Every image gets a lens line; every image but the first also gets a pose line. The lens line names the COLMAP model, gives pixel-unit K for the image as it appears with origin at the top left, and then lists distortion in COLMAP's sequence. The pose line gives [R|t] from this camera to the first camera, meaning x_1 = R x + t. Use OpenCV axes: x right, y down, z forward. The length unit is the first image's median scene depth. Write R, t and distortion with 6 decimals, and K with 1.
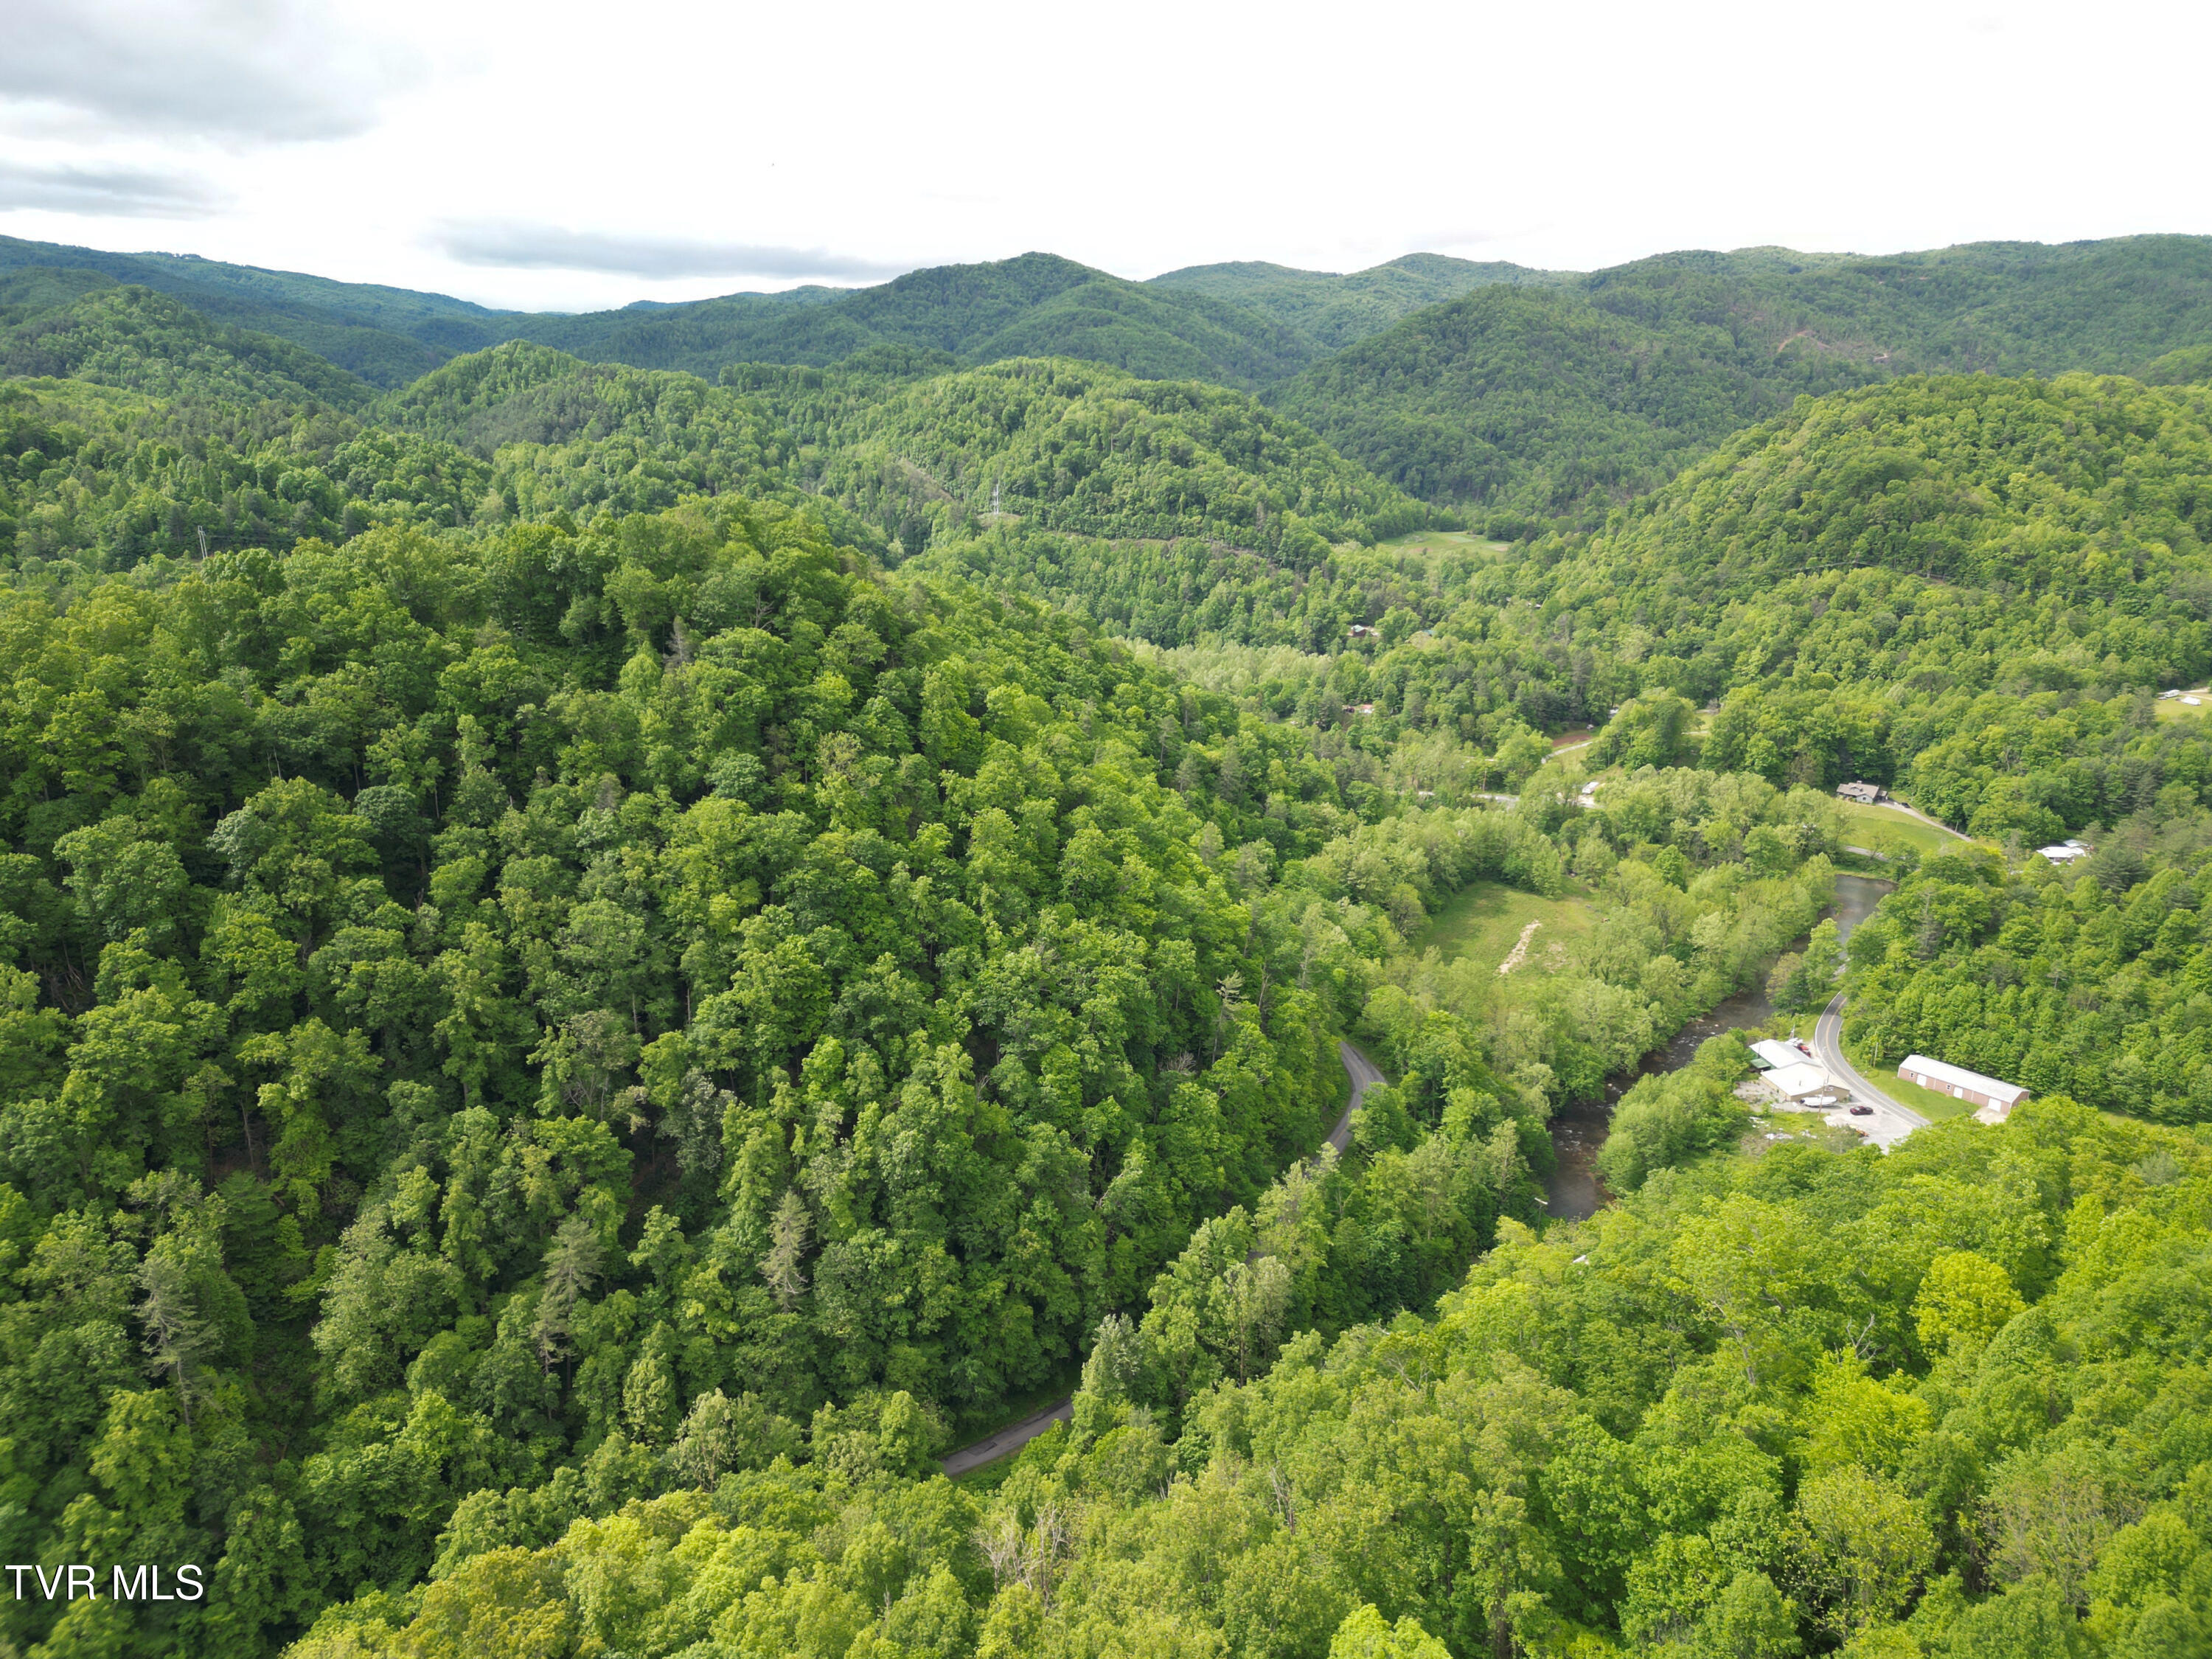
lens RADIAL K [[1504.3, 0, 1090.9], [0, 1504.3, 831.7], [0, 0, 1]] dist [0.173368, -0.170830]
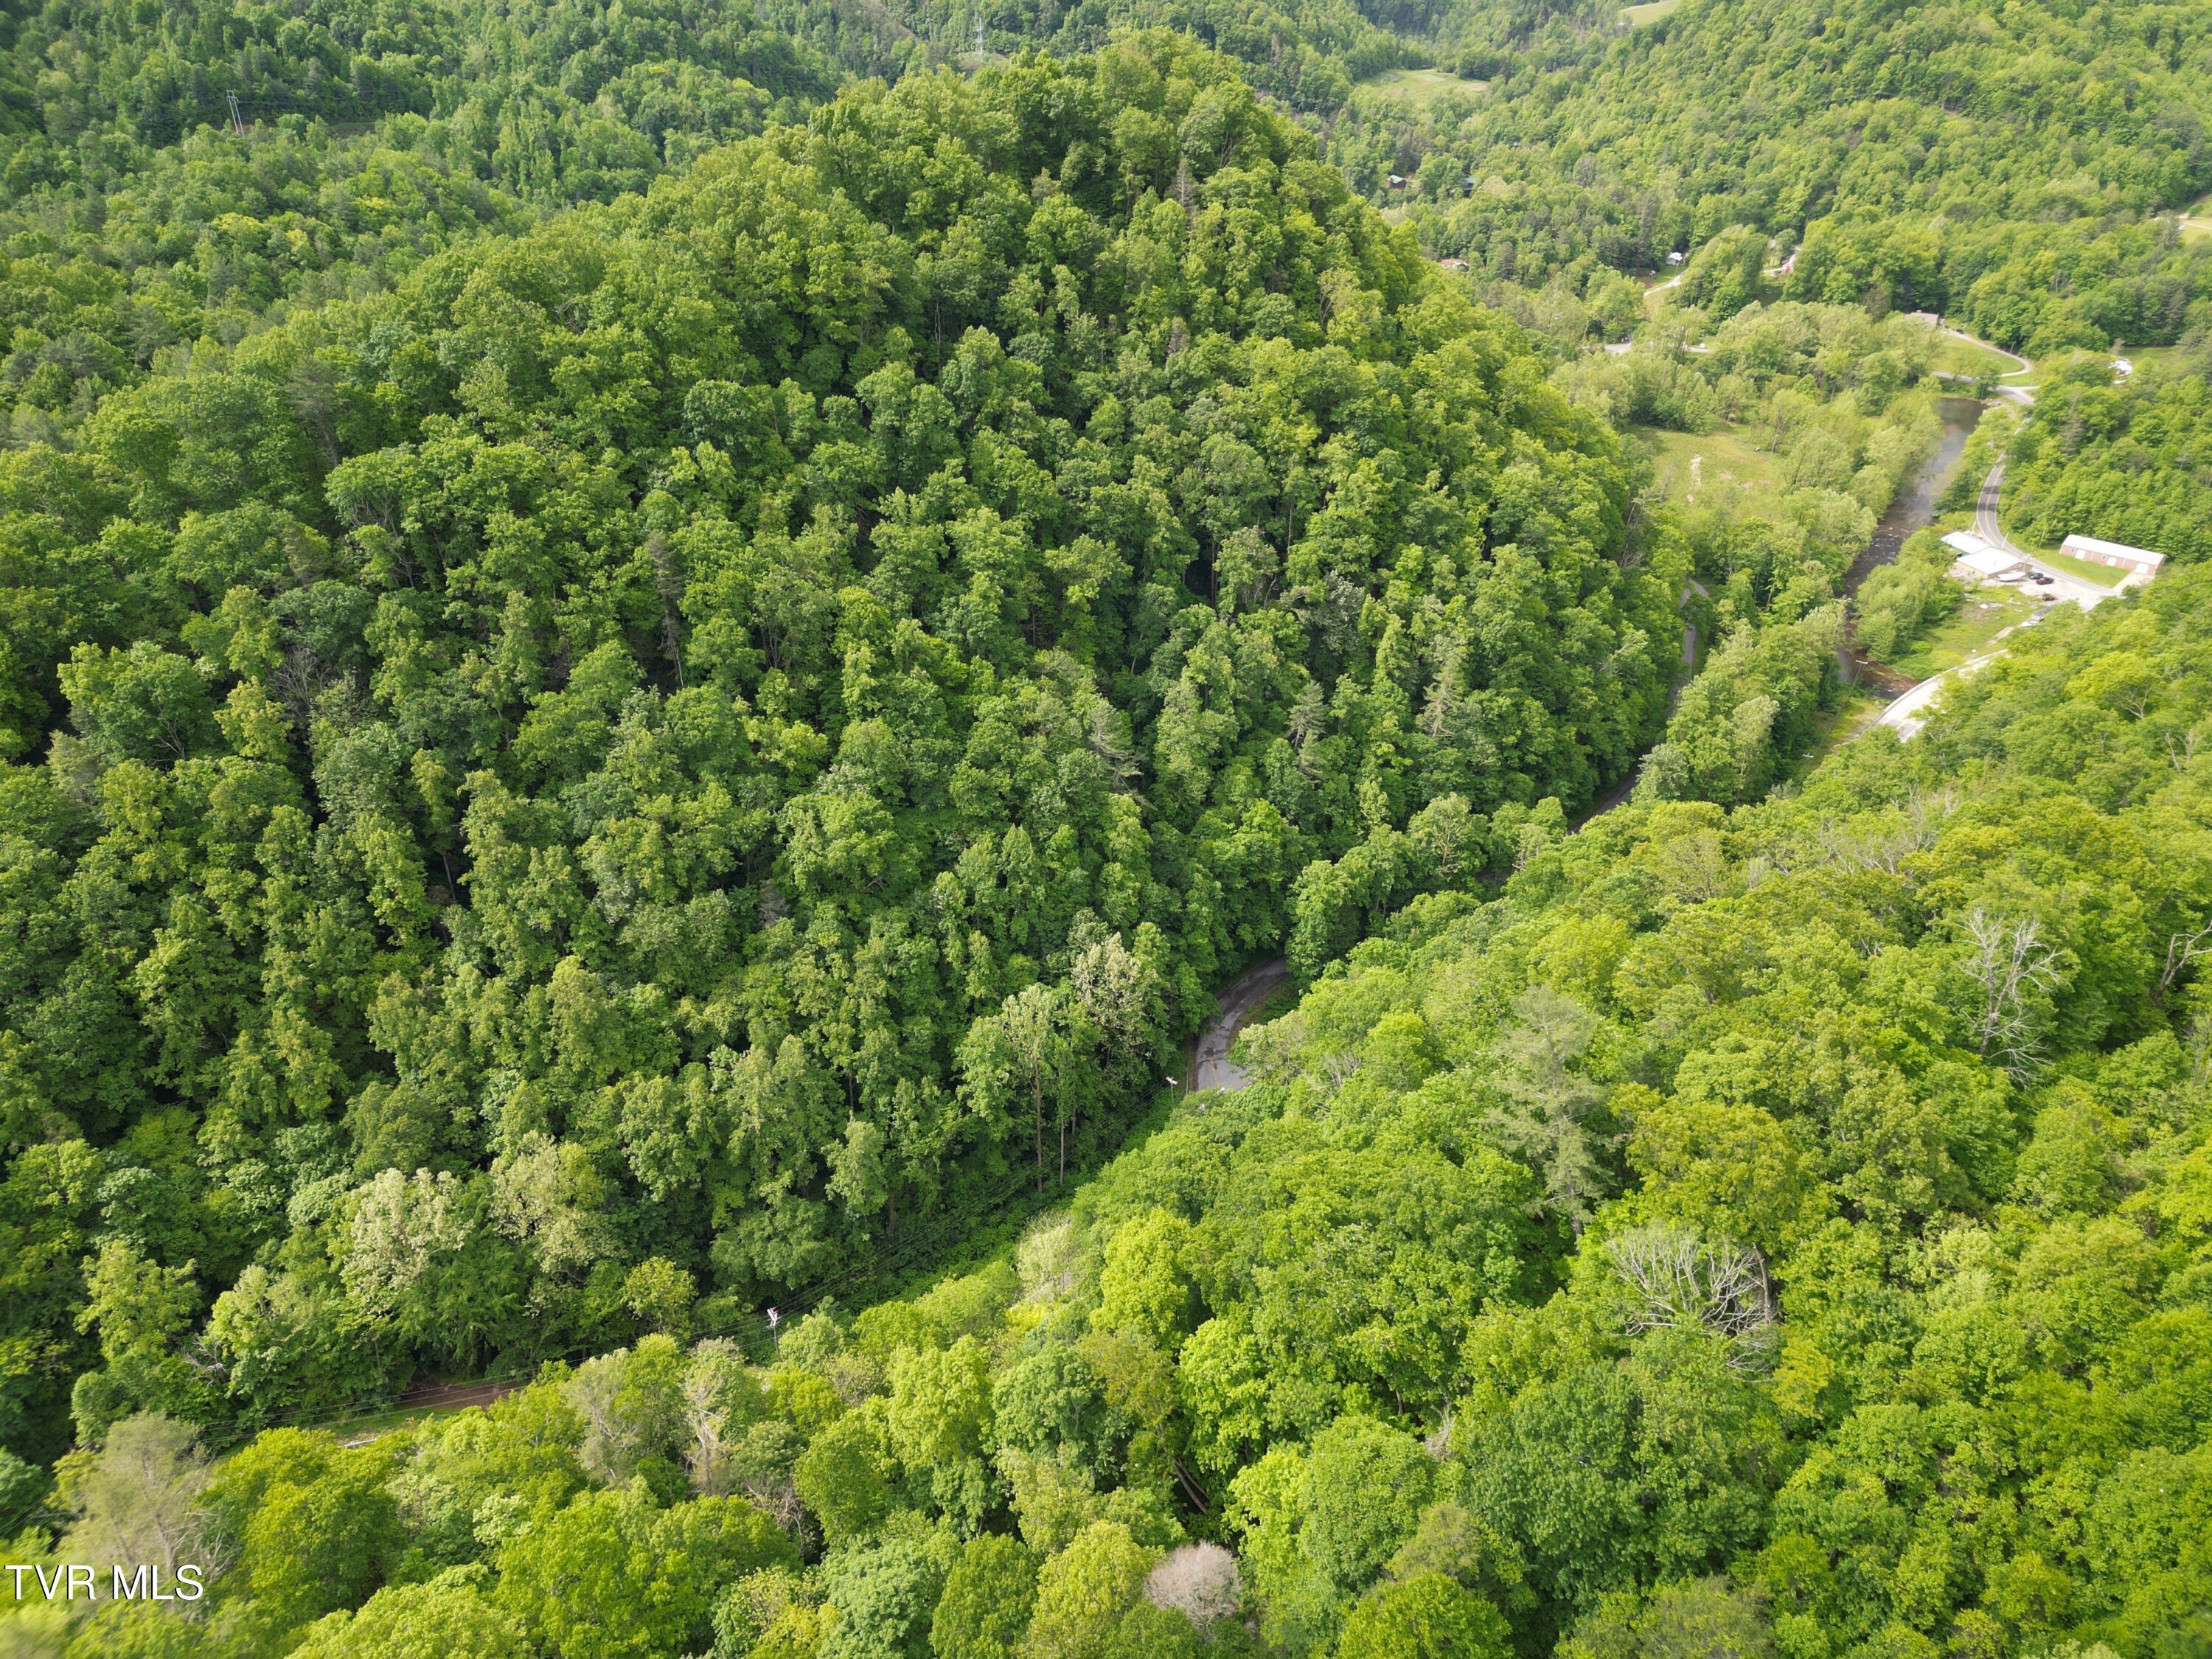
lens RADIAL K [[1504.3, 0, 1103.1], [0, 1504.3, 854.5], [0, 0, 1]] dist [0.173368, -0.170830]
pose [[0.989264, -0.078575, 0.123219, -0.180227], [0.043227, 0.962757, 0.266890, 0.012628], [-0.139601, -0.258698, 0.955817, -0.053256]]
